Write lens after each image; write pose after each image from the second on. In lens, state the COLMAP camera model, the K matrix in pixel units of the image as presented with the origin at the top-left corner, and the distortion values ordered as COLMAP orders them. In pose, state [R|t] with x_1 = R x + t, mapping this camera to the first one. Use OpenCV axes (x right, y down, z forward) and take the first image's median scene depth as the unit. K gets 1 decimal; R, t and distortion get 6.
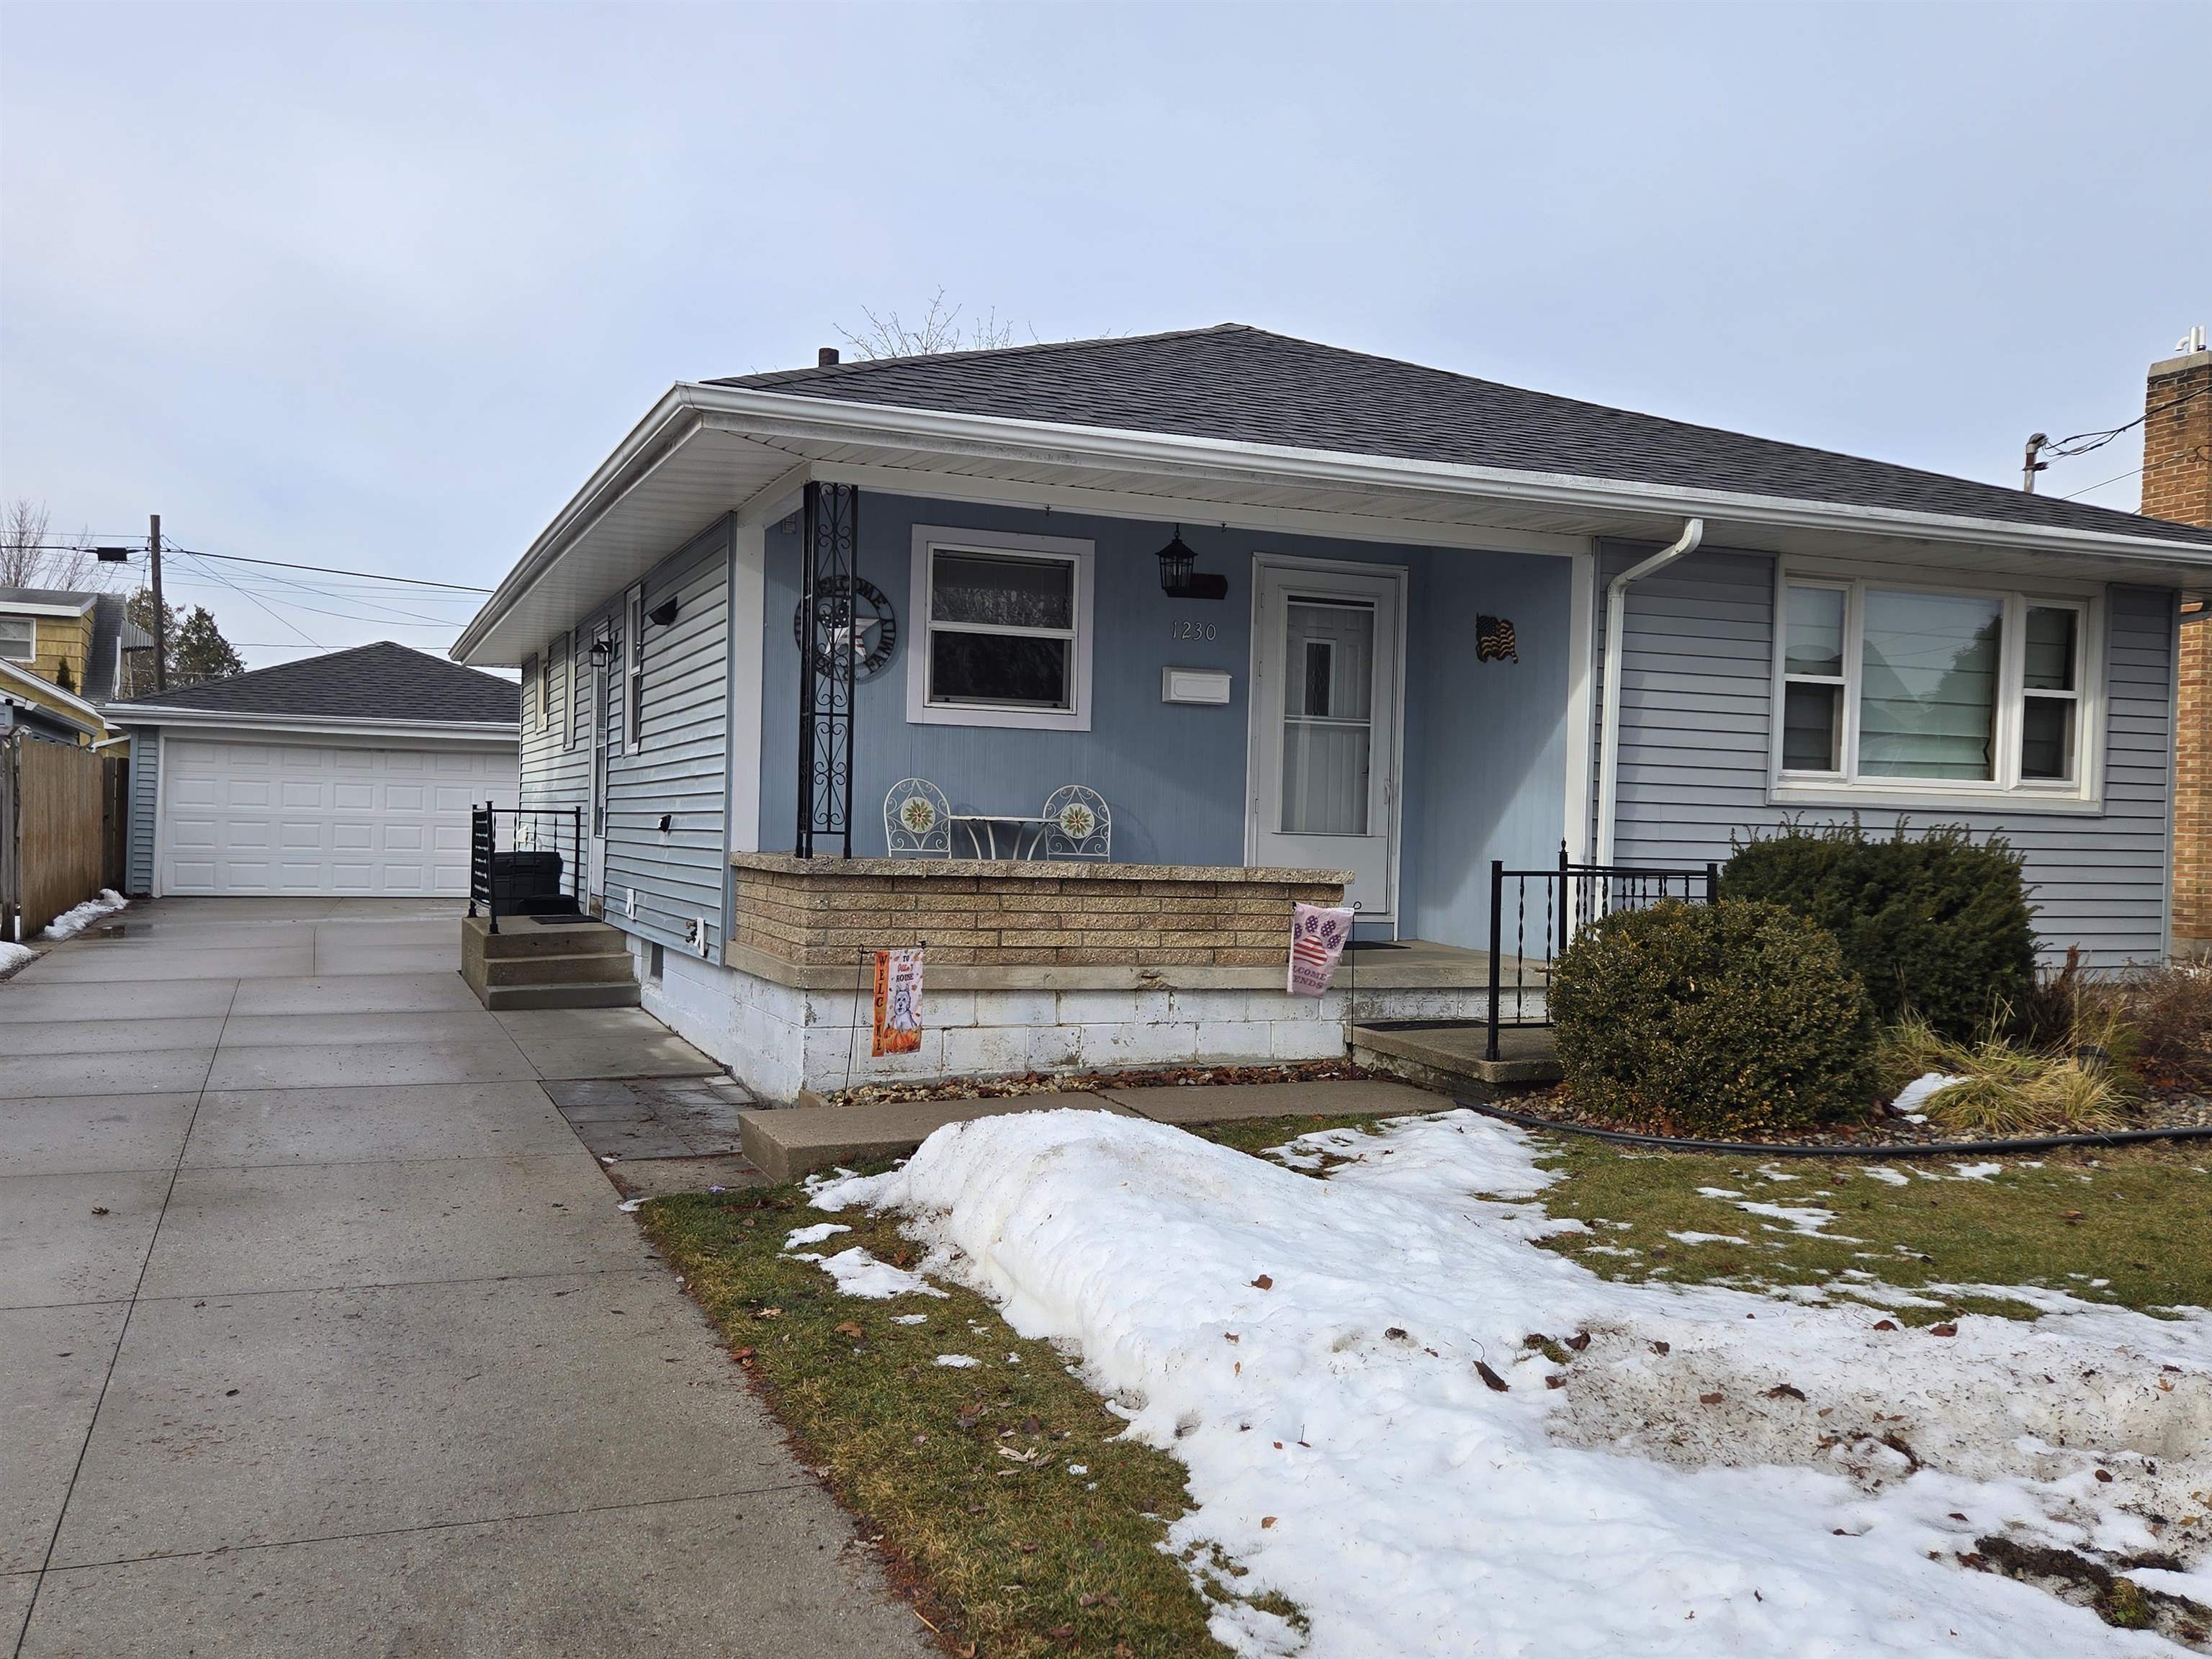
lens RADIAL K [[1748.6, 0, 1097.4], [0, 1748.6, 842.0], [0, 0, 1]] dist [0.010460, -0.007824]
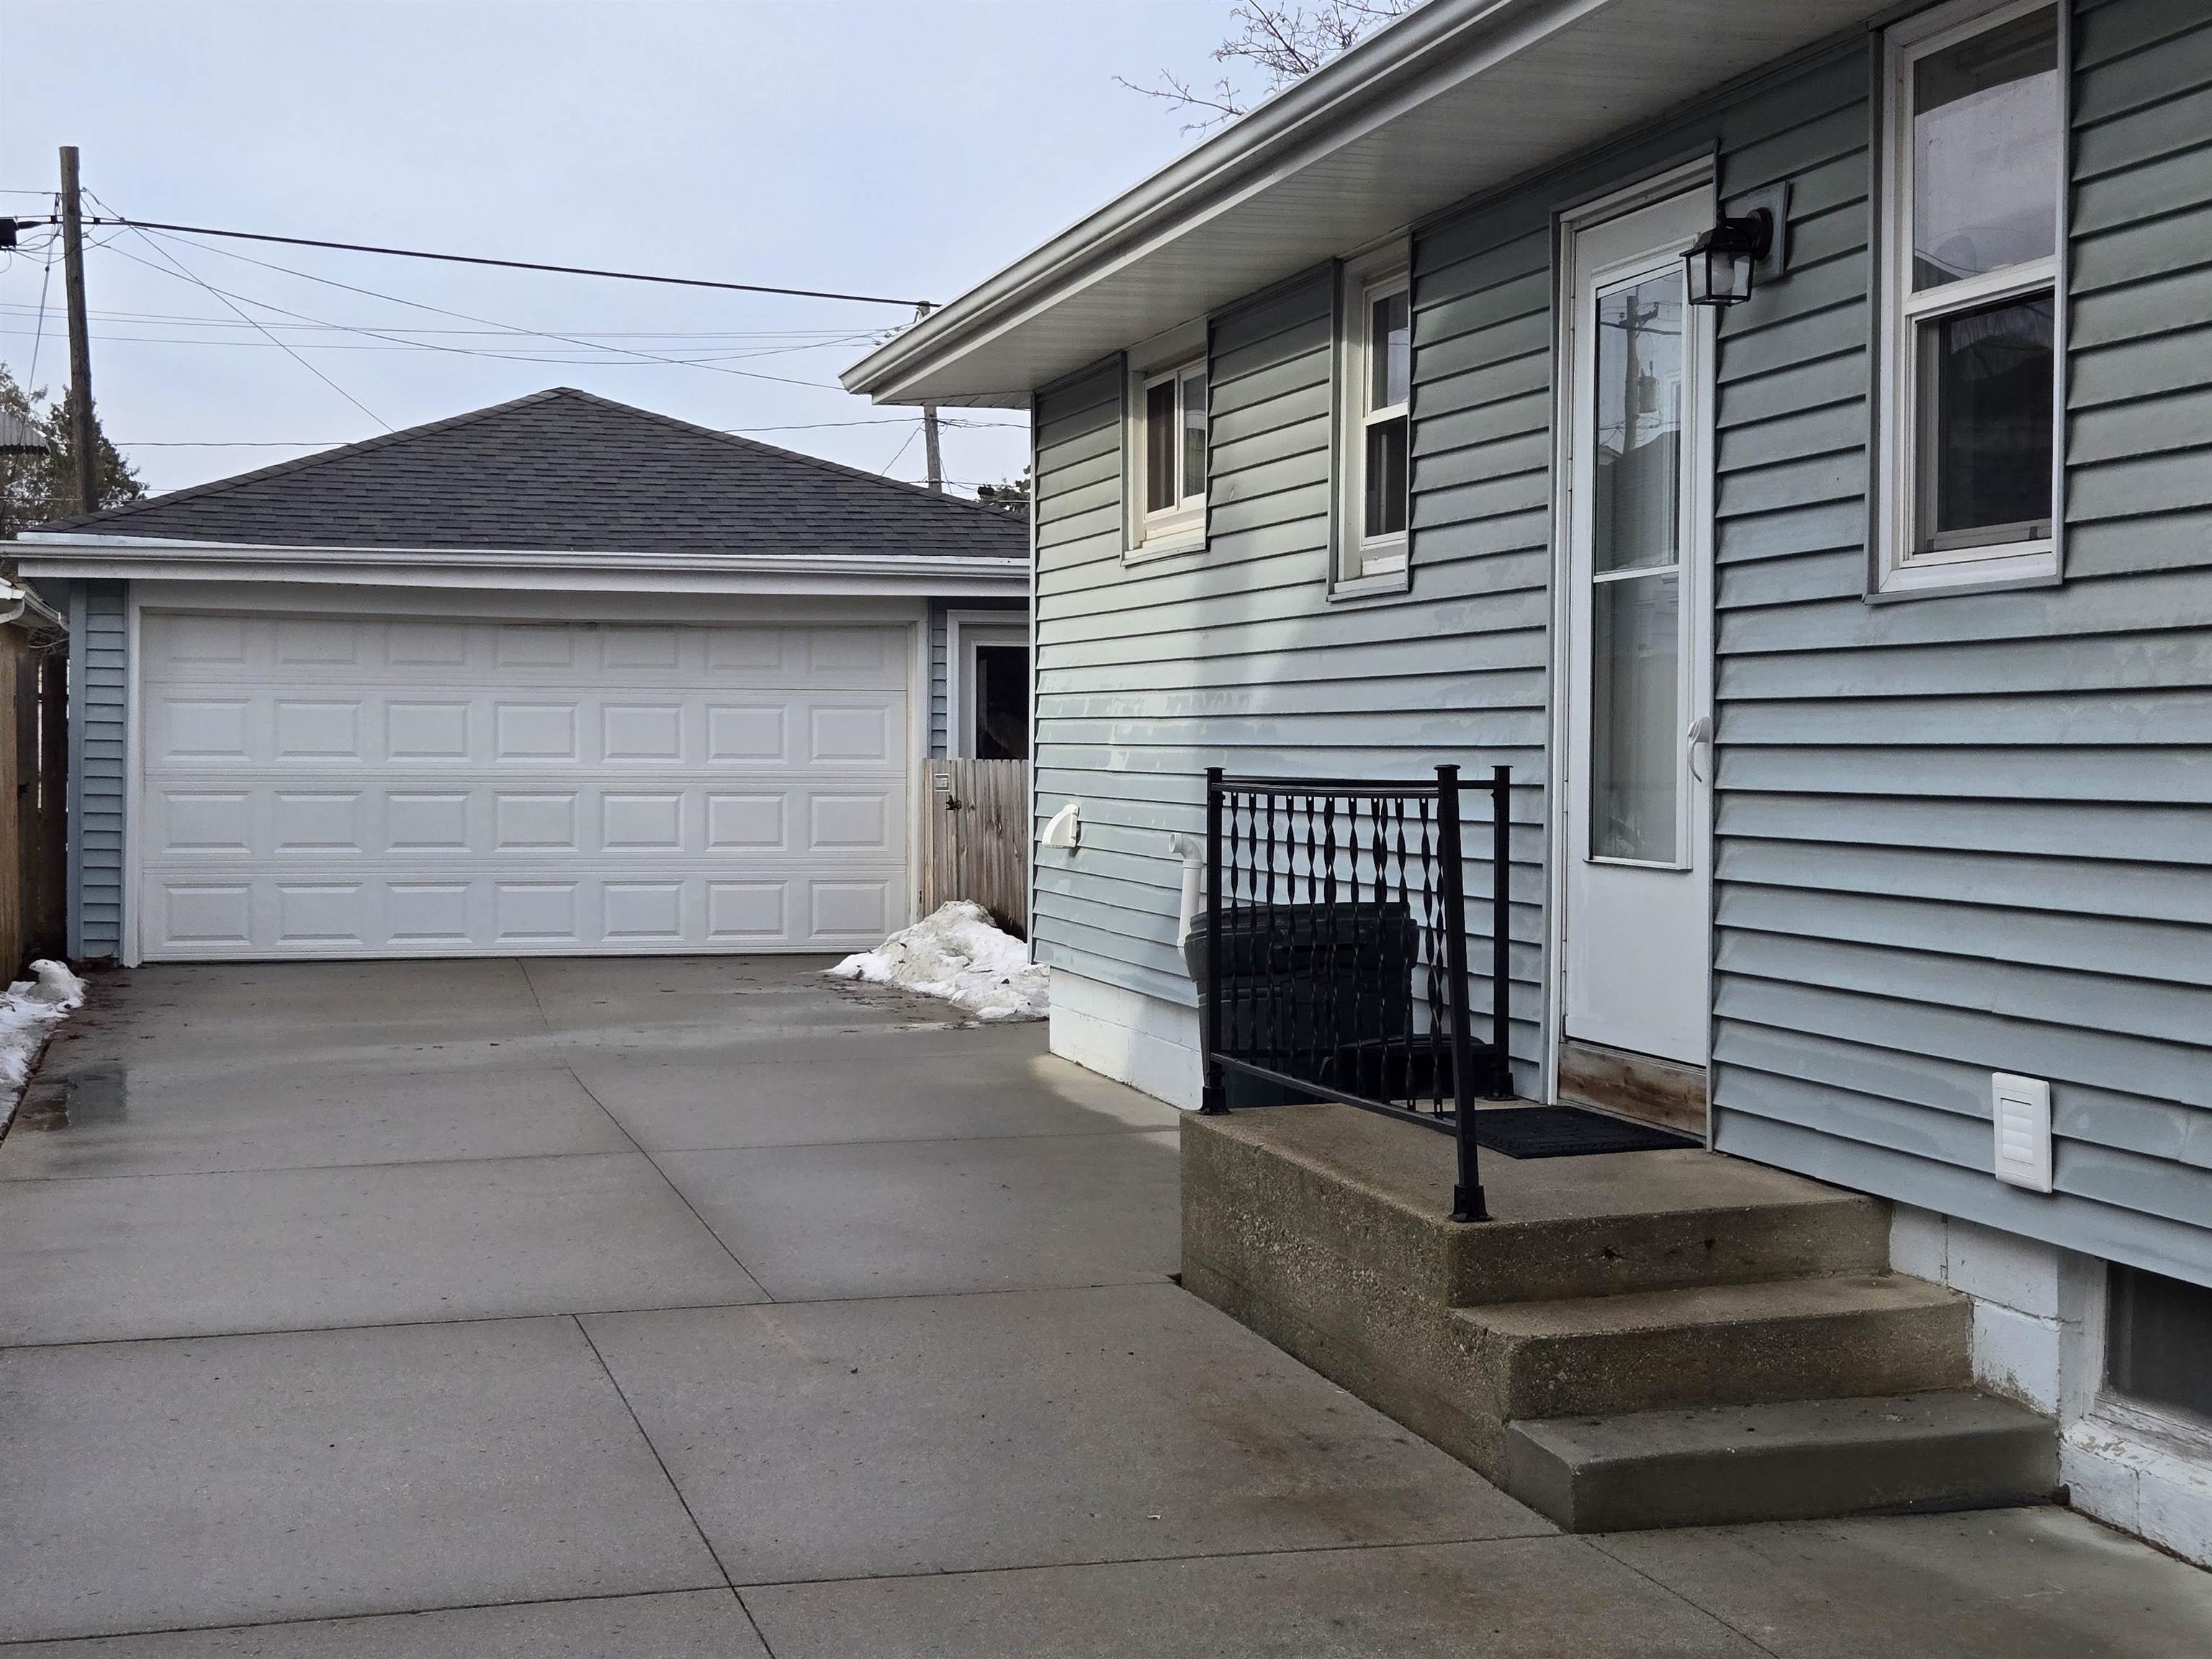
lens RADIAL K [[3160.2, 0, 1080.3], [0, 3160.2, 829.2], [0, 0, 1]] dist [0.054590, 0.000000]
pose [[0.986497, -0.014472, -0.163136, -0.166932], [0.017139, 0.999741, 0.014952, -0.011279], [0.162877, -0.017546, 0.986490, 0.243652]]
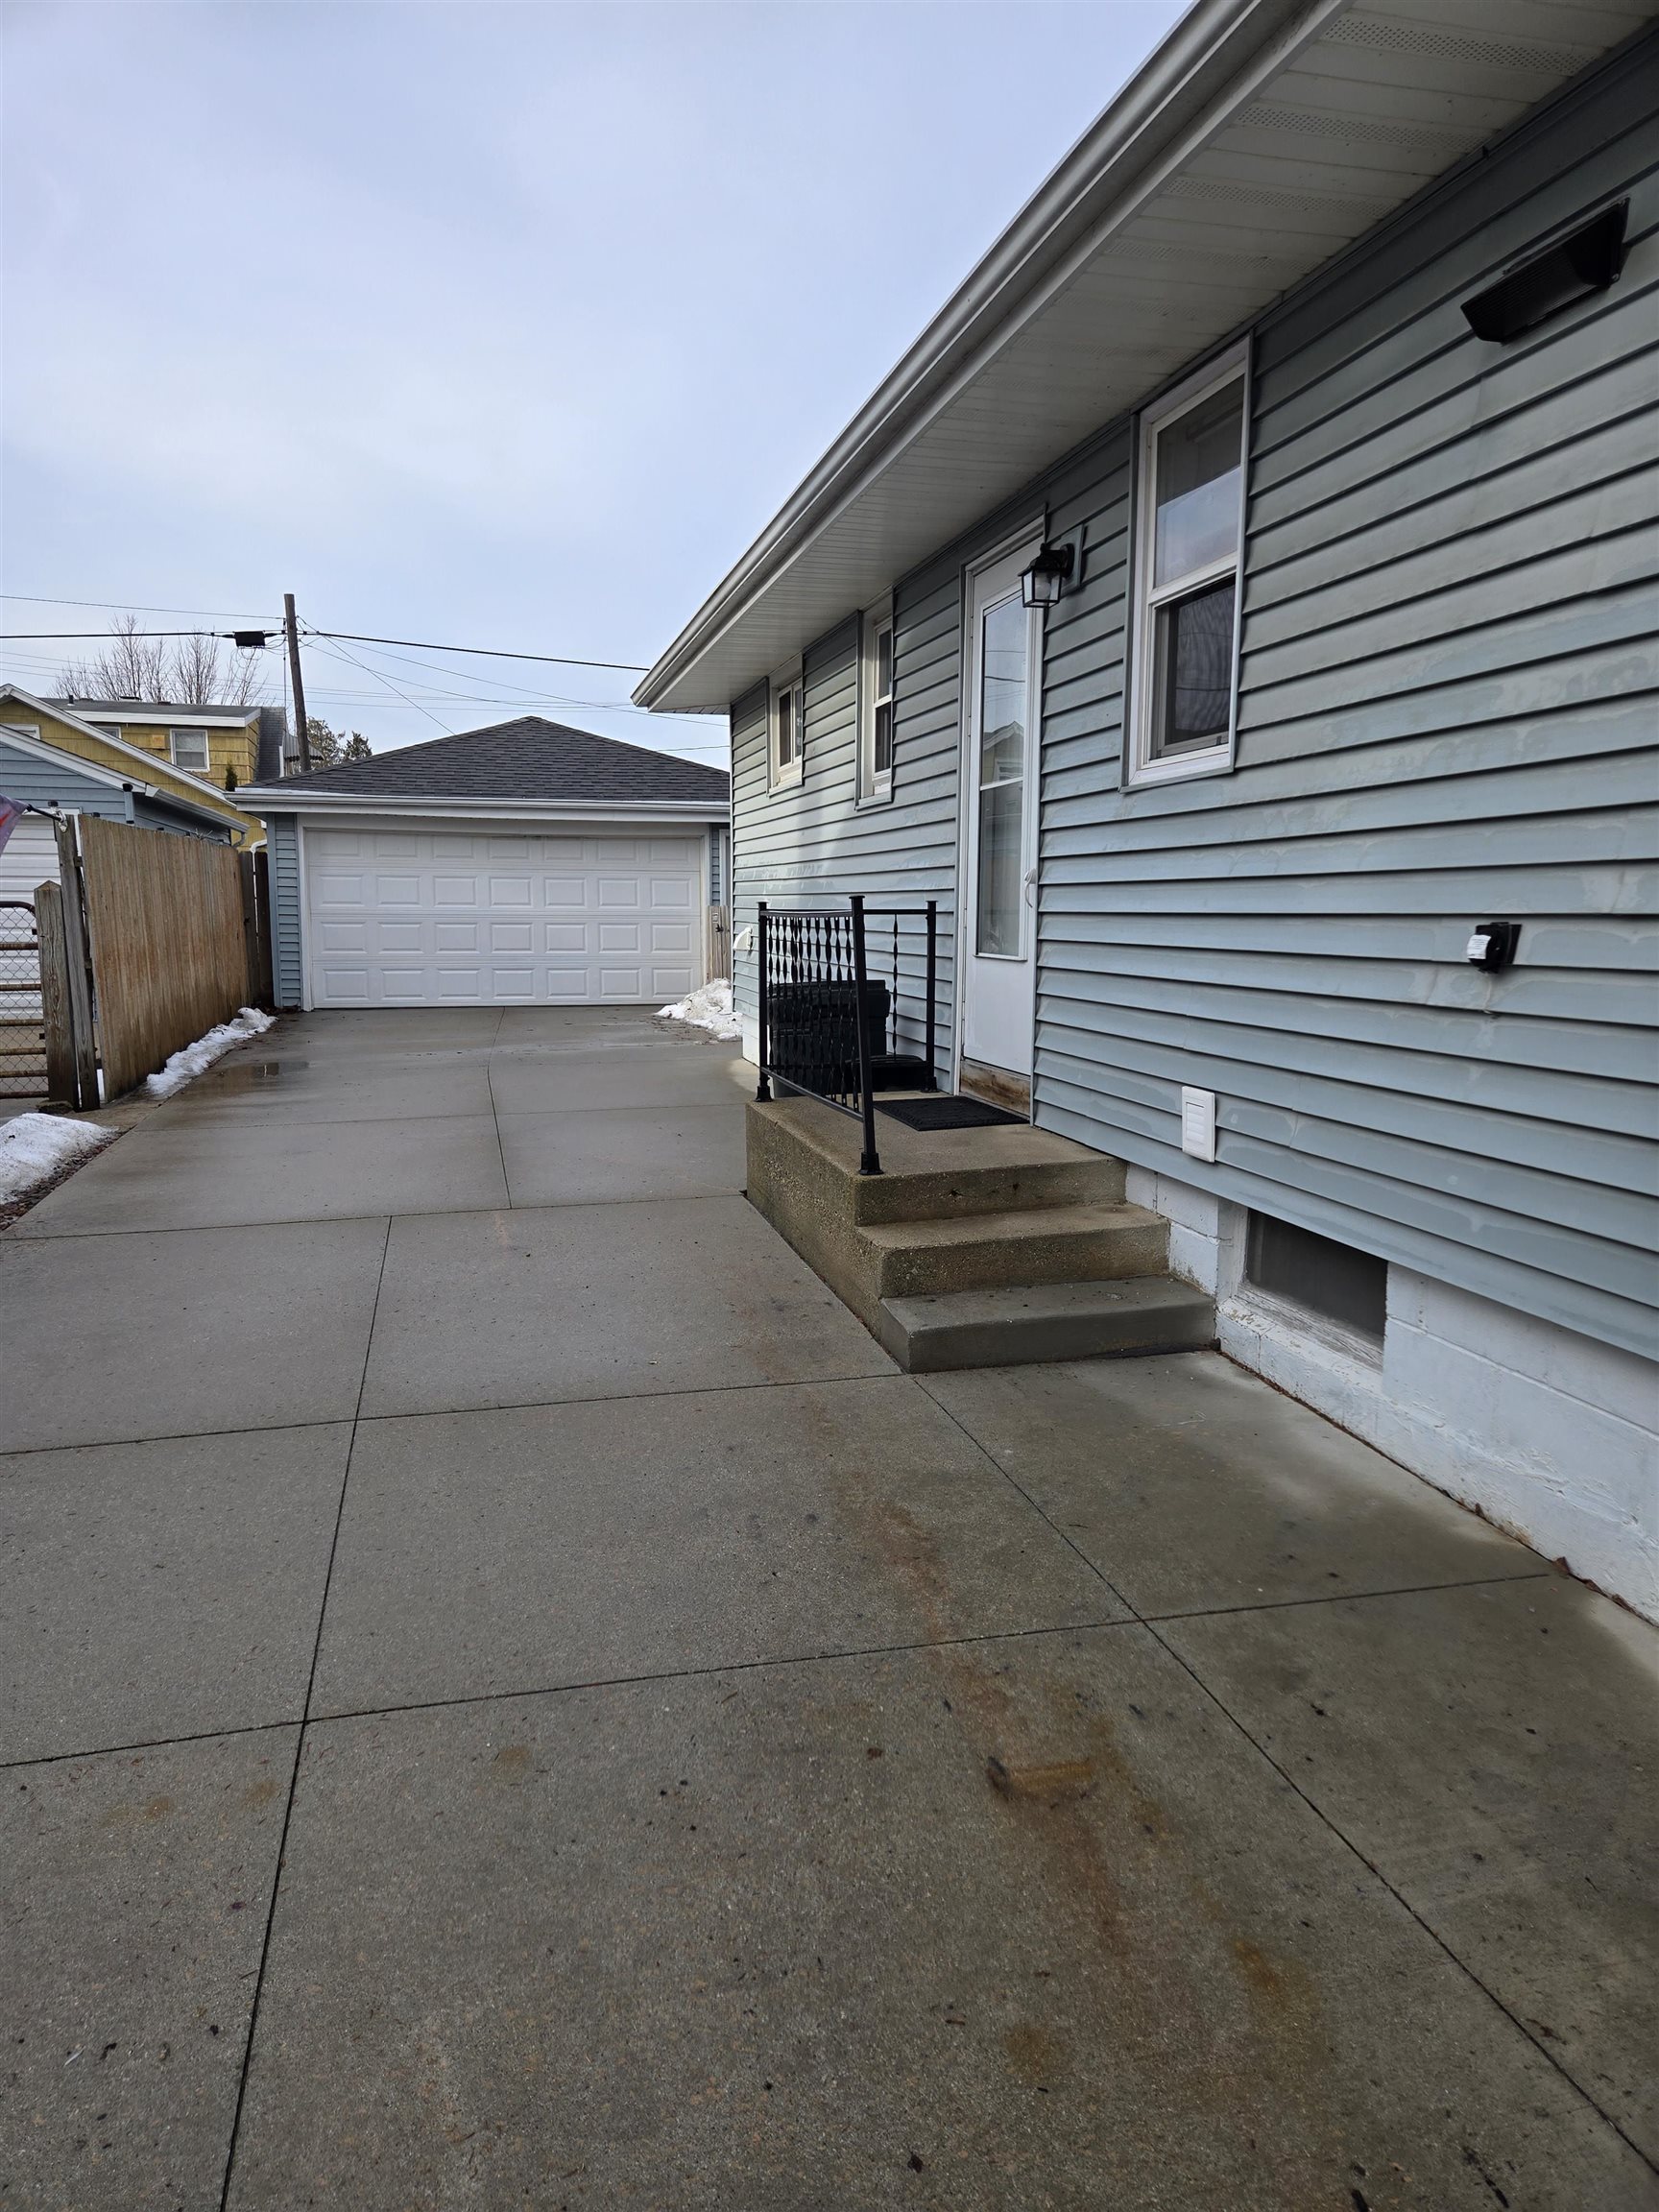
lens RADIAL K [[1449.6, 0, 824.2], [0, 1449.6, 1113.6], [0, 0, 1]] dist [0.068233, -0.053042]
pose [[0.984509, 0.003139, -0.175308, -0.148971], [0.020212, 0.991143, 0.131251, -0.008696], [0.174167, -0.132761, 0.975726, 0.315884]]
